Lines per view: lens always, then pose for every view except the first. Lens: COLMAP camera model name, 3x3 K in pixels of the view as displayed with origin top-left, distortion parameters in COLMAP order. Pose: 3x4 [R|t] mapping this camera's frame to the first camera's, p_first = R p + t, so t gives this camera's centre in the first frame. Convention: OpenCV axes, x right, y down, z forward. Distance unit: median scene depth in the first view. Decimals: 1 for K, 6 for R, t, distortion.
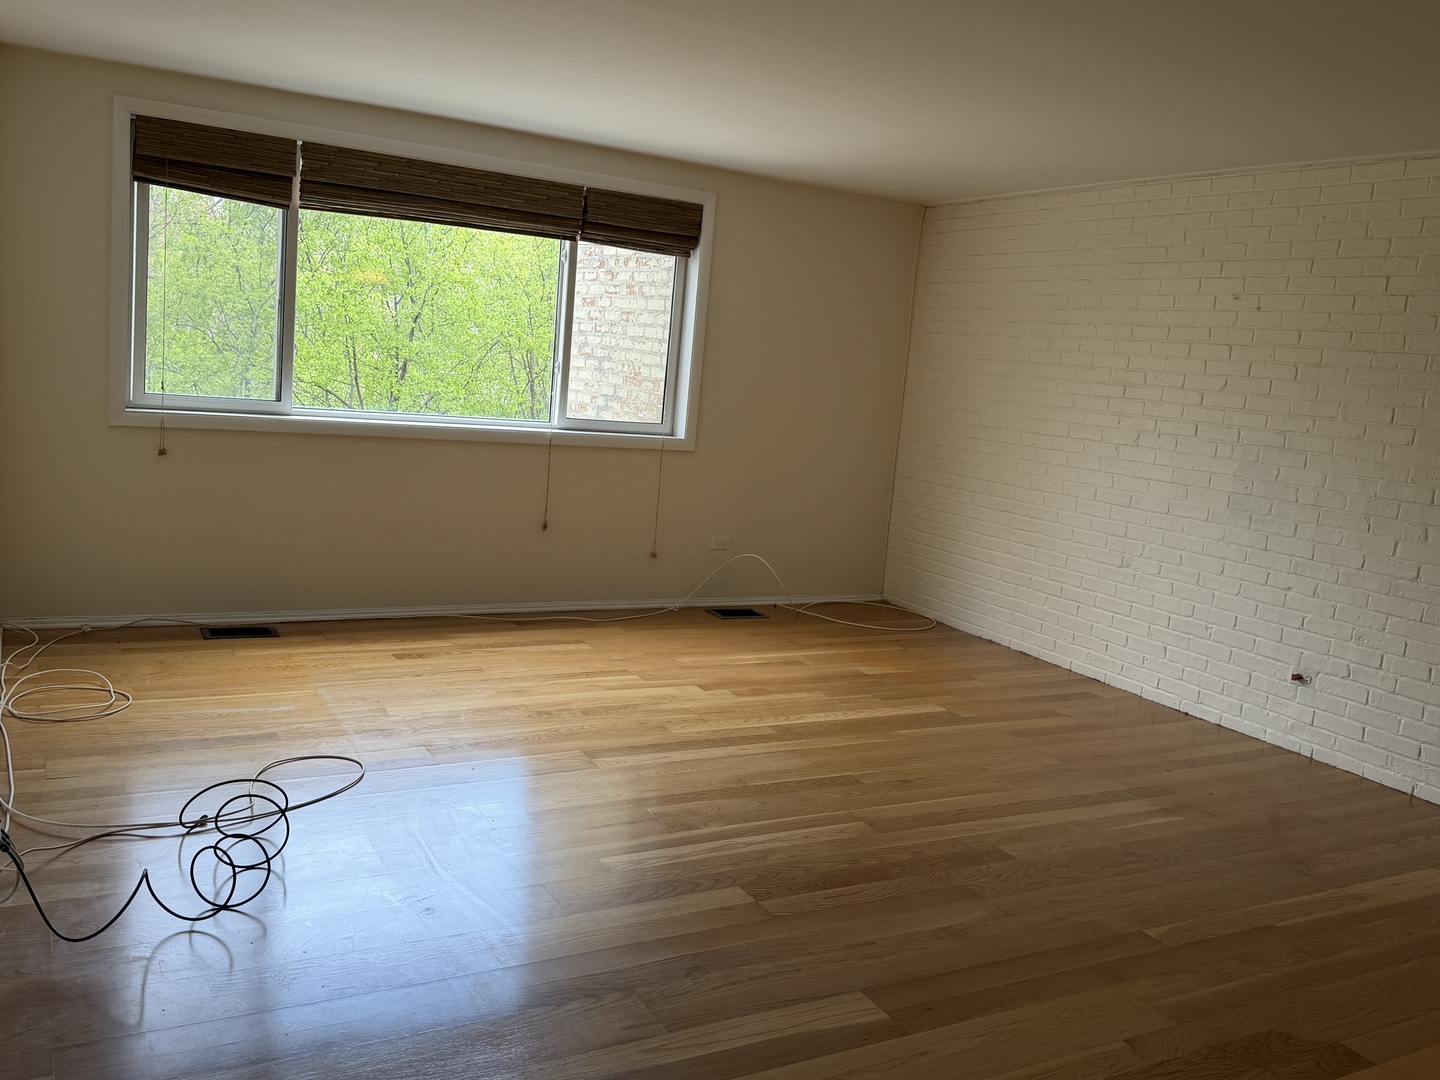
lens RADIAL K [[1231.0, 0, 720.0], [0, 1231.0, 540.0], [0, 0, 1]] dist [0.007668, 0.000290]
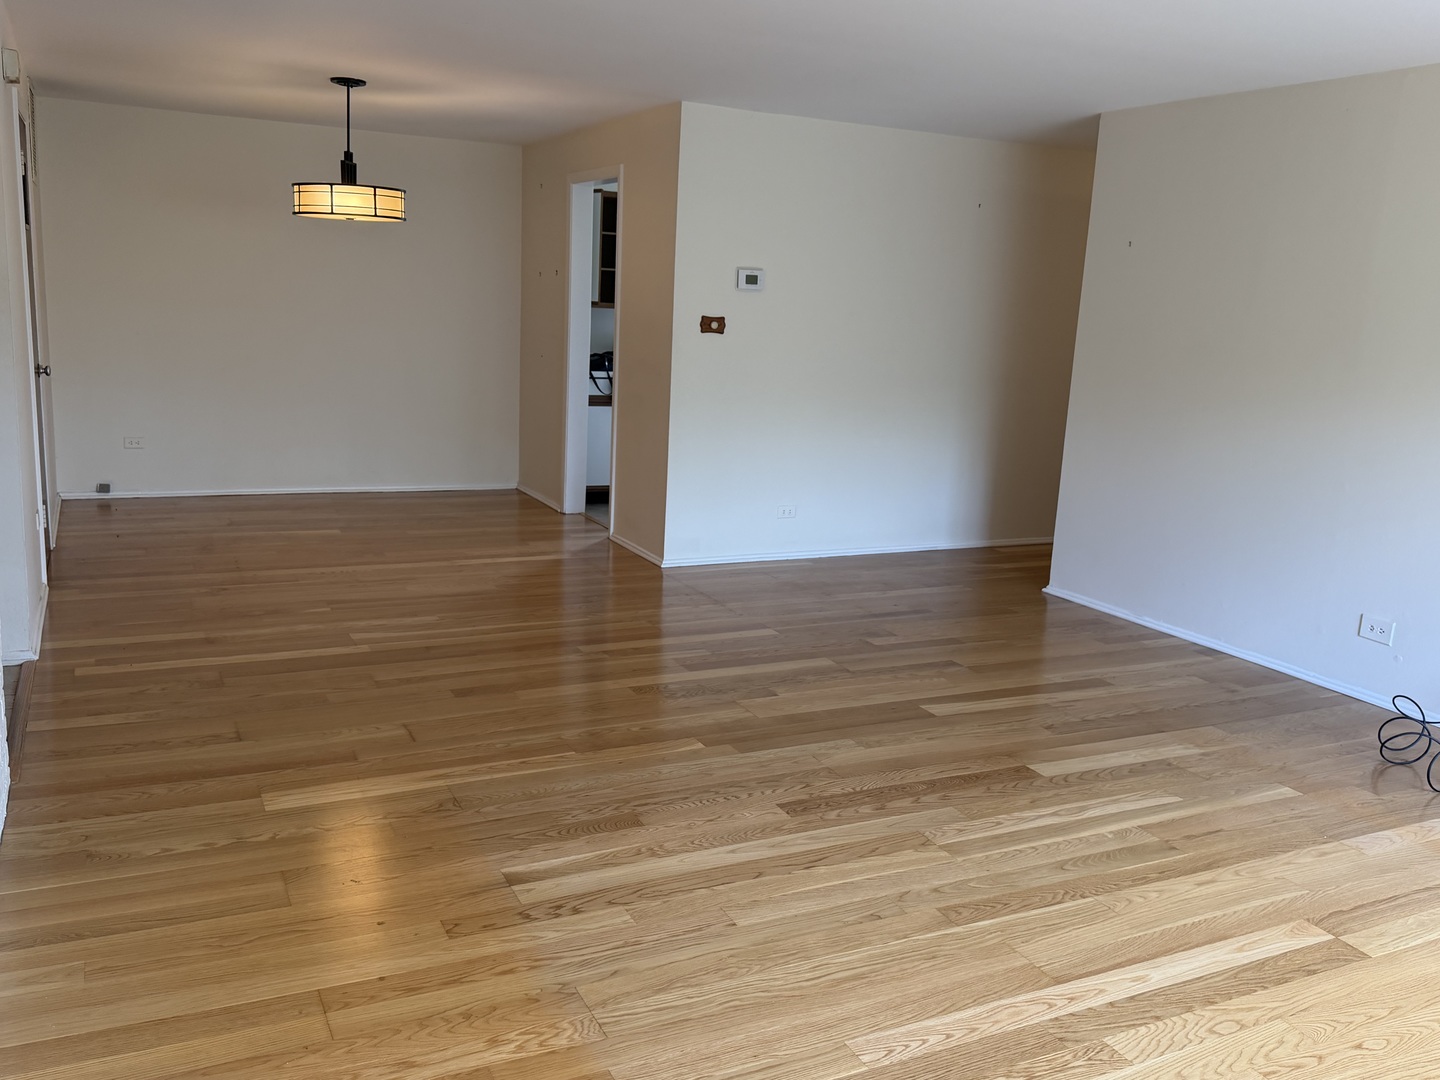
lens RADIAL K [[1231.0, 0, 720.0], [0, 1231.0, 540.0], [0, 0, 1]] dist [0.007668, 0.000290]
pose [[-0.989630, -0.141931, 0.022073, 0.274898], [-0.125850, 0.930856, 0.343030, -0.244131], [-0.069233, 0.336695, -0.939065, 1.725814]]
